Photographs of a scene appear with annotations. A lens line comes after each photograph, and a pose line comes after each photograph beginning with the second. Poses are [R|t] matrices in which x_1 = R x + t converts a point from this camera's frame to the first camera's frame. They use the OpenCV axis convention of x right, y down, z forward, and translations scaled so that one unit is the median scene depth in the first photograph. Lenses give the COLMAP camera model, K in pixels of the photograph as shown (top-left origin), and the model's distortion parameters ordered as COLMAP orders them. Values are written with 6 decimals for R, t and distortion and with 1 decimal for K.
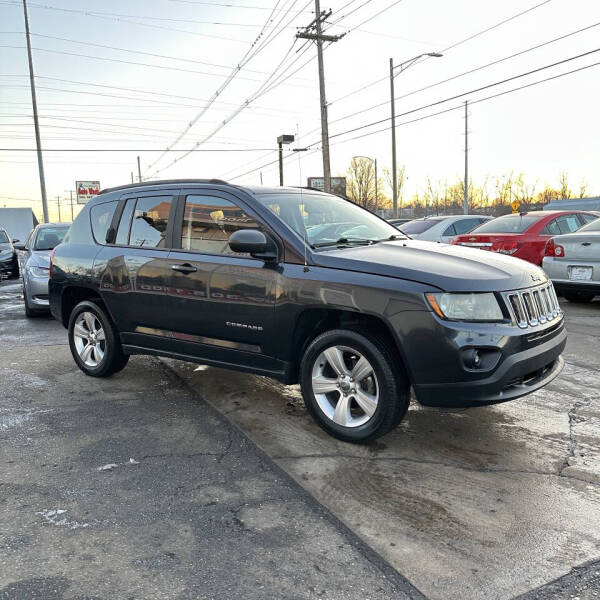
lens RADIAL K [[552.6, 0, 298.1], [0, 552.6, 305.8], [0, 0, 1]] dist [0.151477, -0.325365]
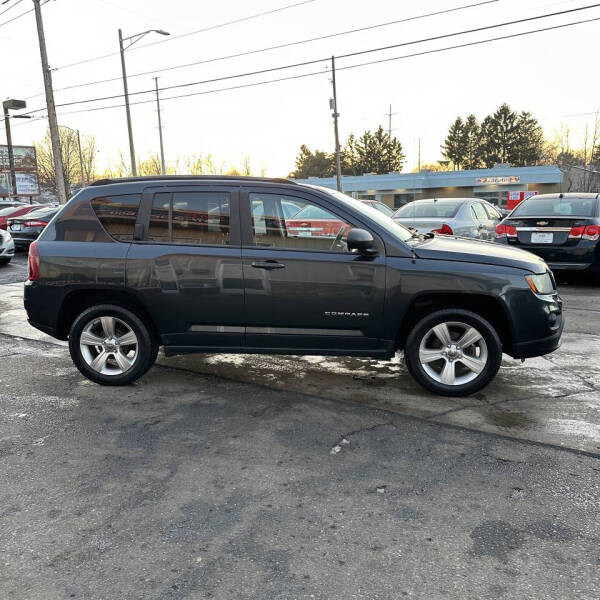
lens RADIAL K [[567.4, 0, 300.0], [0, 567.4, 300.0], [0, 0, 1]] dist [0.013536, -0.027390]
pose [[0.858164, -0.076890, 0.507585, -0.409278], [0.062147, 0.997008, 0.045957, -0.027075], [-0.509600, -0.007894, 0.860375, 0.035002]]
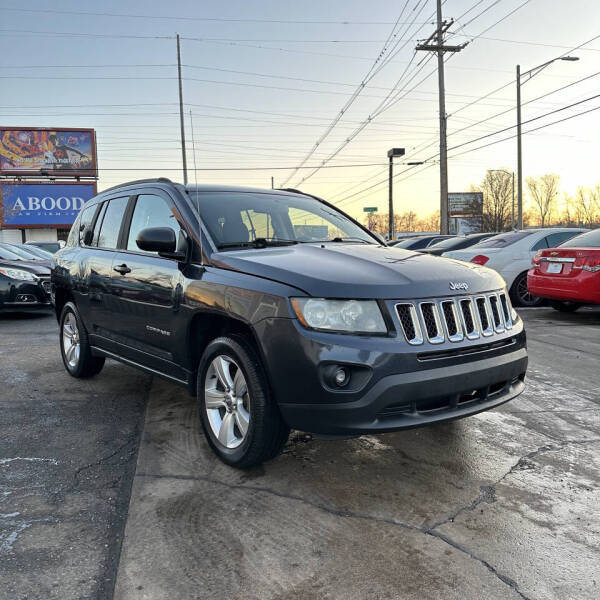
lens RADIAL K [[559.8, 0, 300.0], [0, 559.8, 300.0], [0, 0, 1]] dist [0.084249, -0.148861]
pose [[0.971602, 0.032698, -0.234351, 0.192836], [-0.042545, 0.998406, -0.037083, 0.005547], [0.232765, 0.046000, 0.971444, 0.070475]]
